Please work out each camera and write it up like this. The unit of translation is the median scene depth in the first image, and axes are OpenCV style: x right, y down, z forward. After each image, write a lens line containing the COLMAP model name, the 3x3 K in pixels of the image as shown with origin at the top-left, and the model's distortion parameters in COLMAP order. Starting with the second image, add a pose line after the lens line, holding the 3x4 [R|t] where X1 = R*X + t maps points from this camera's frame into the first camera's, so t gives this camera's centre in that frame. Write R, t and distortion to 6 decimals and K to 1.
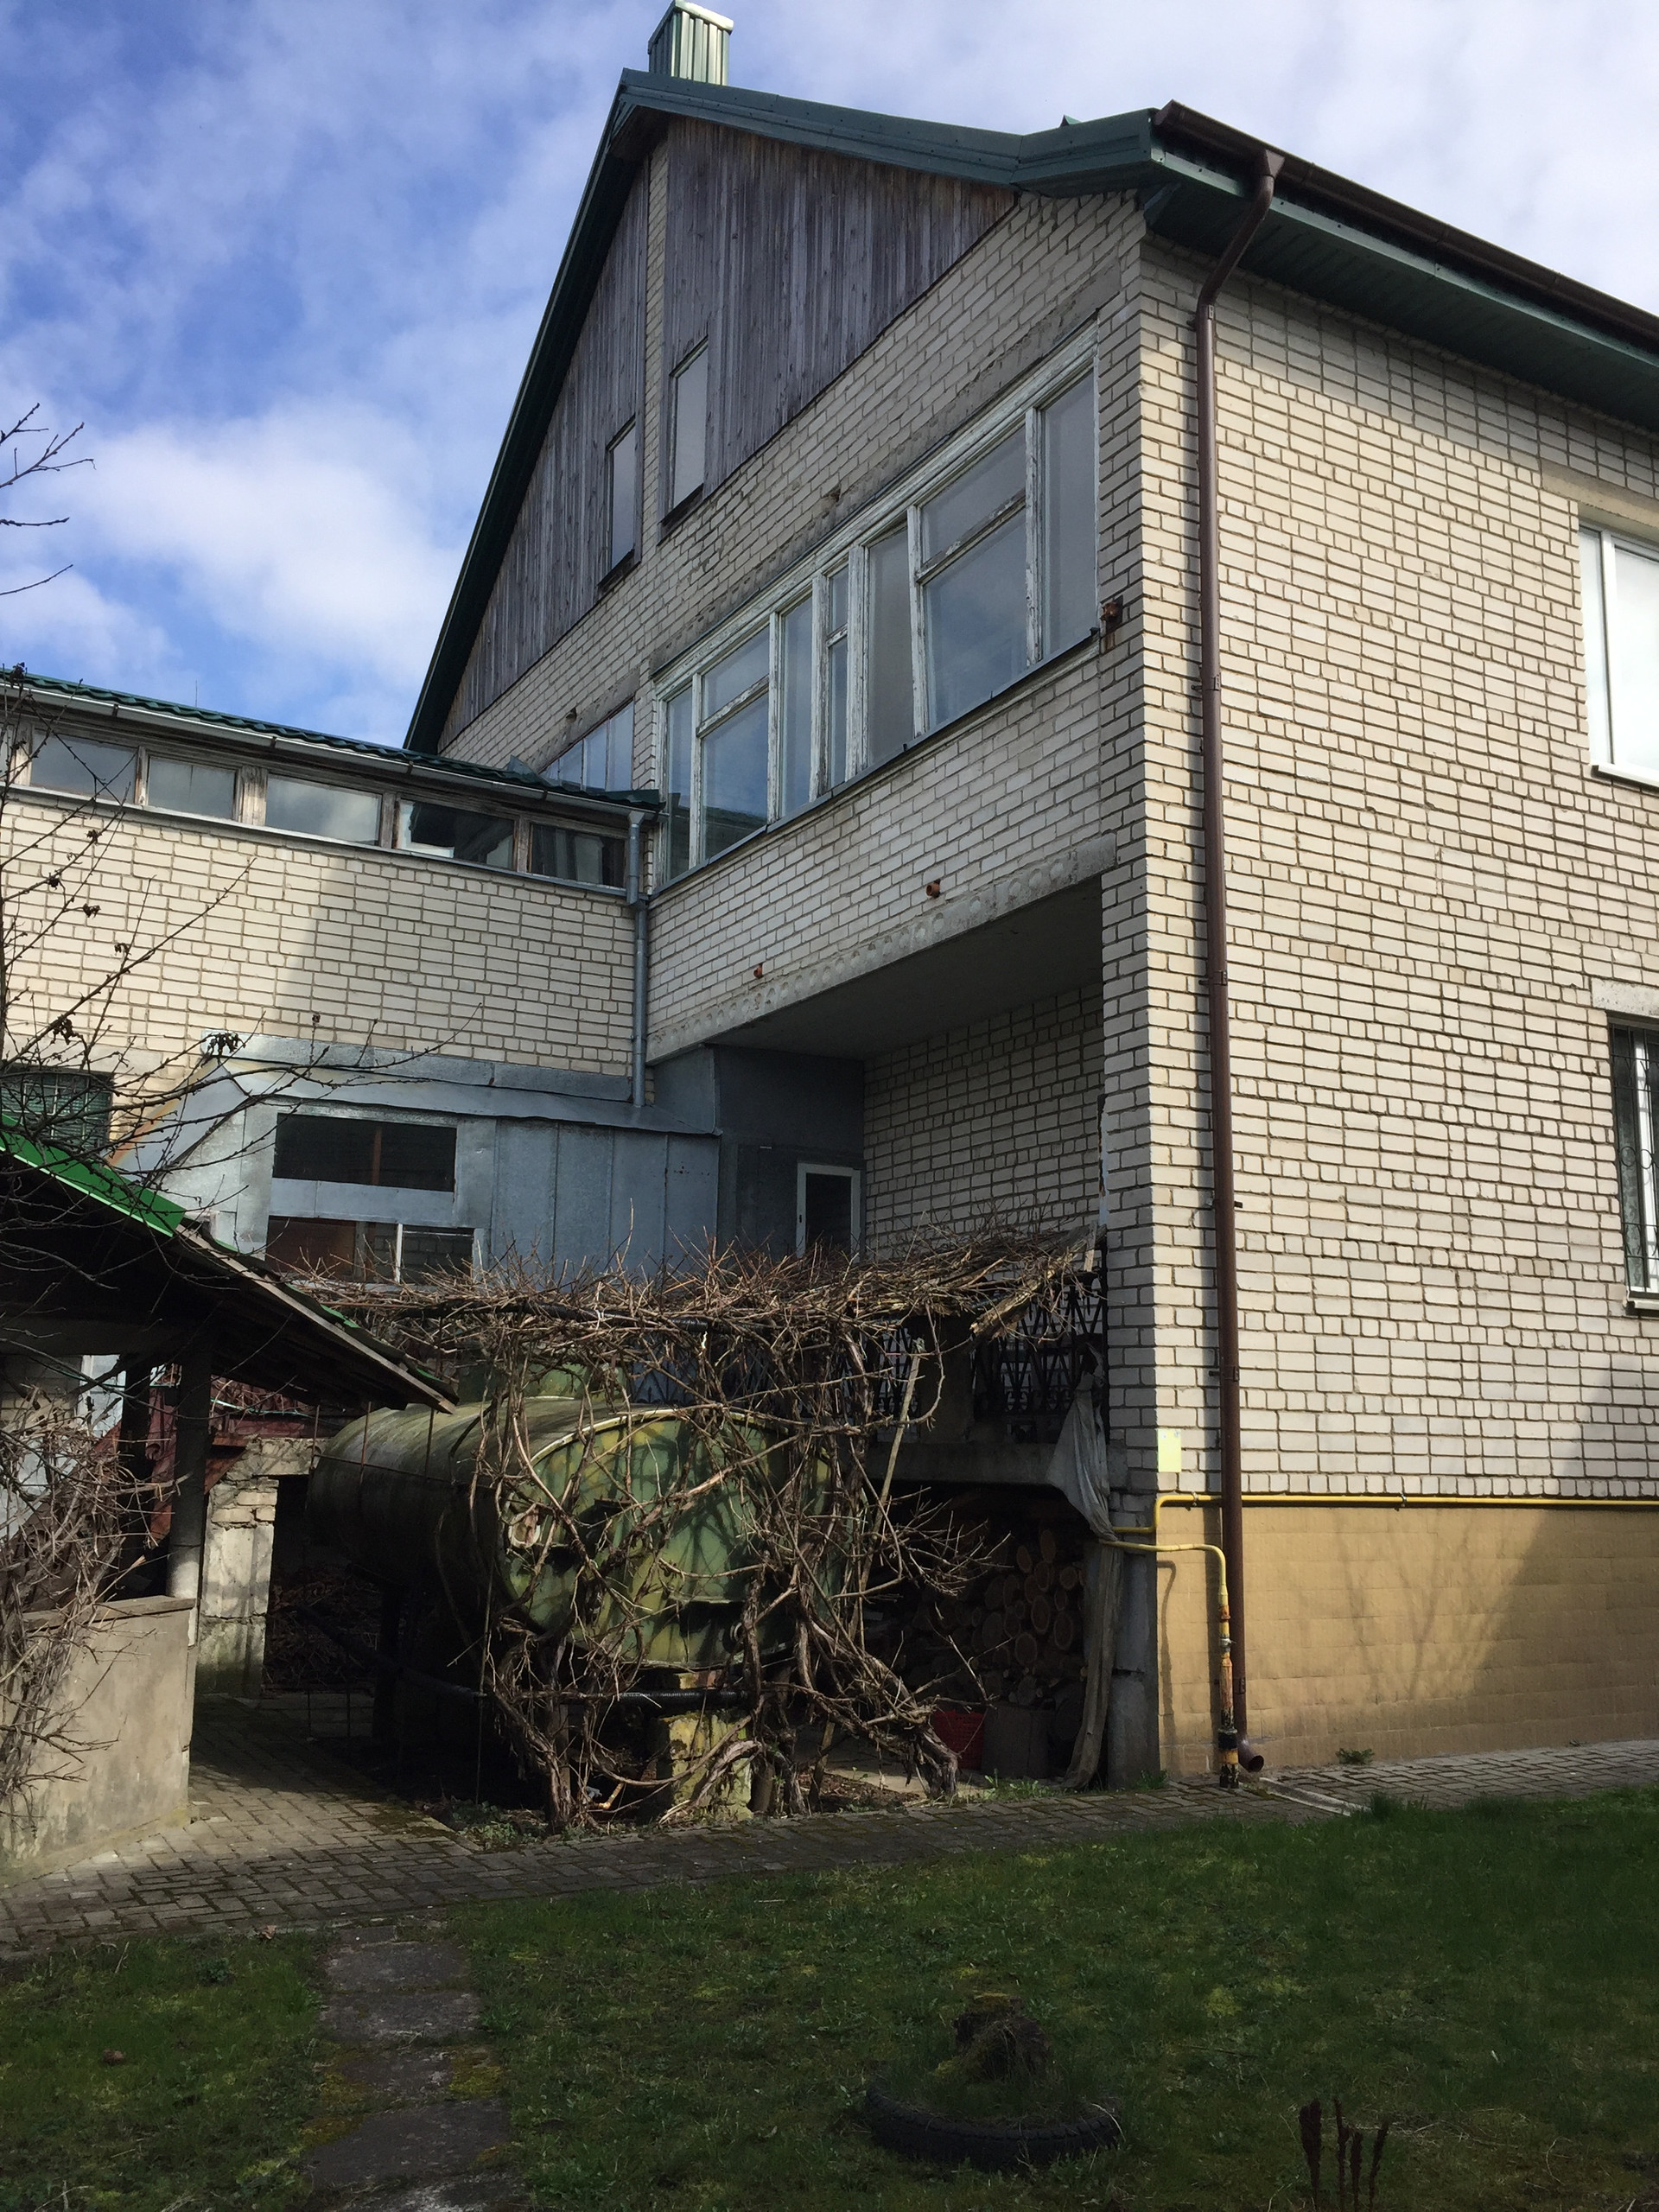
lens RADIAL K [[1871.0, 0, 839.9], [0, 1871.0, 1119.7], [0, 0, 1]] dist [0.075678, -0.099656]
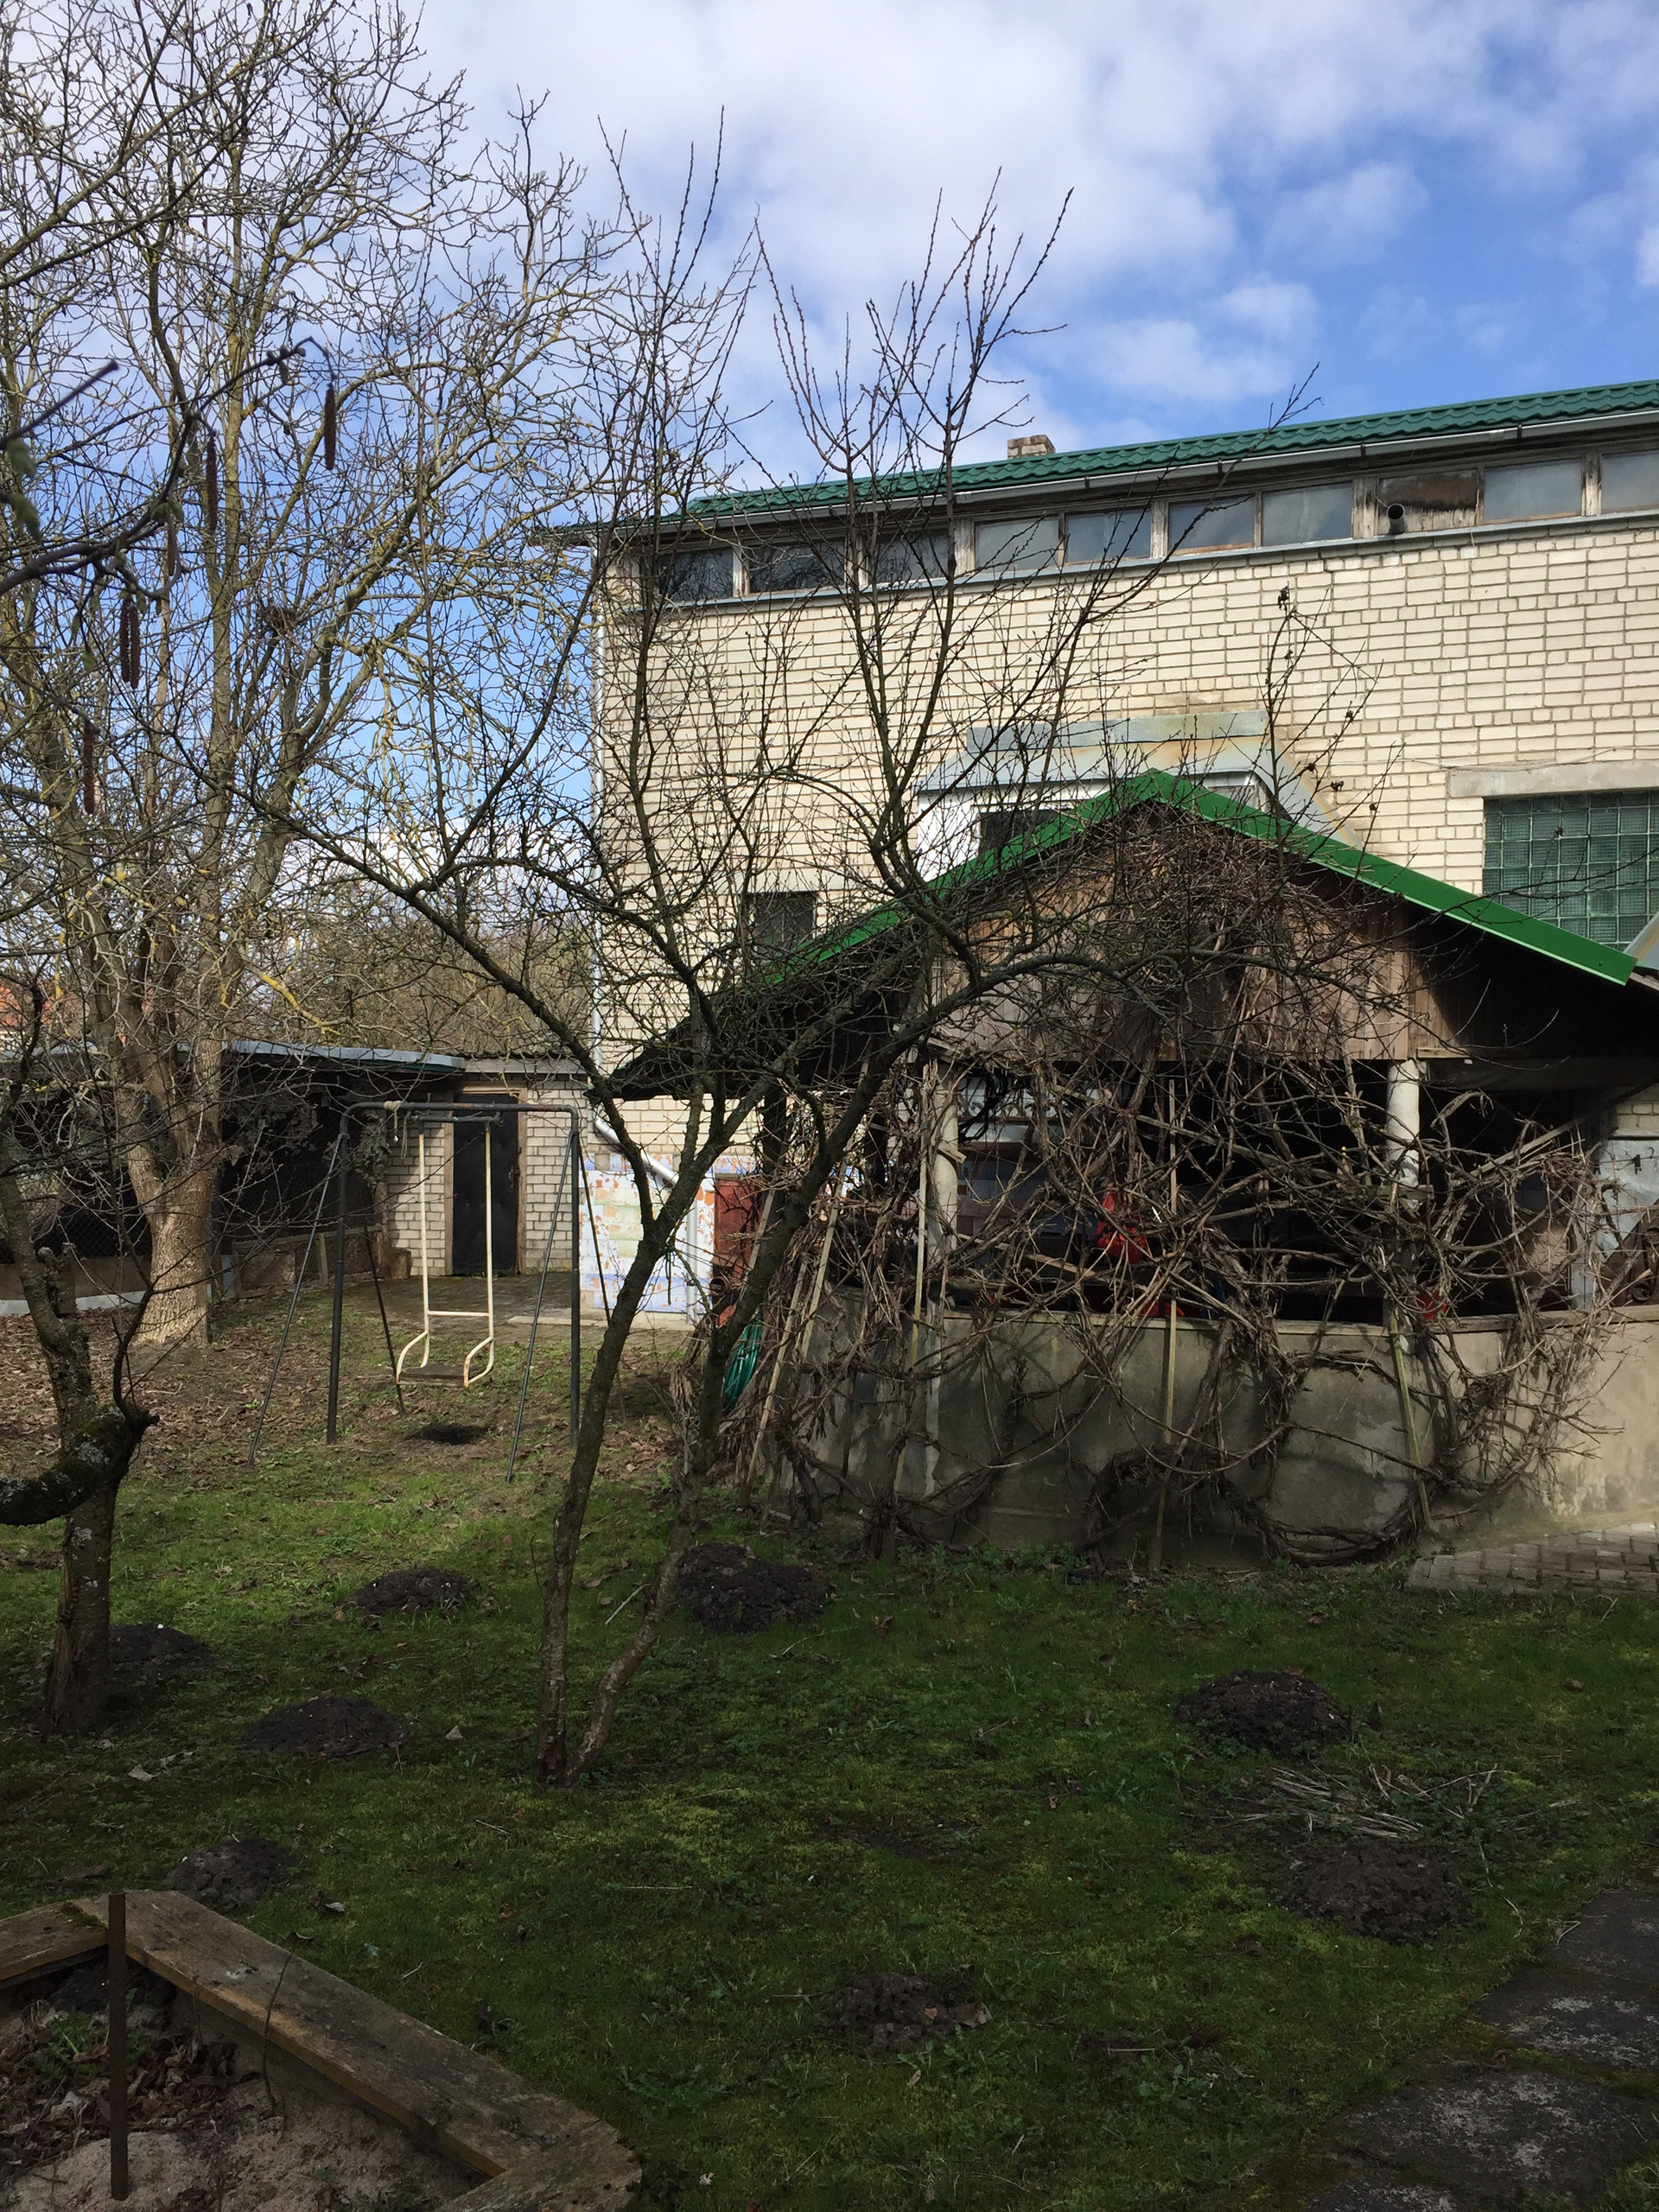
lens RADIAL K [[1871.0, 0, 839.9], [0, 1871.0, 1119.7], [0, 0, 1]] dist [0.075678, -0.099656]
pose [[0.646400, -0.007696, -0.762960, 0.116321], [0.136788, 0.984917, 0.105955, -0.024435], [0.750637, -0.172853, 0.637704, -0.025888]]
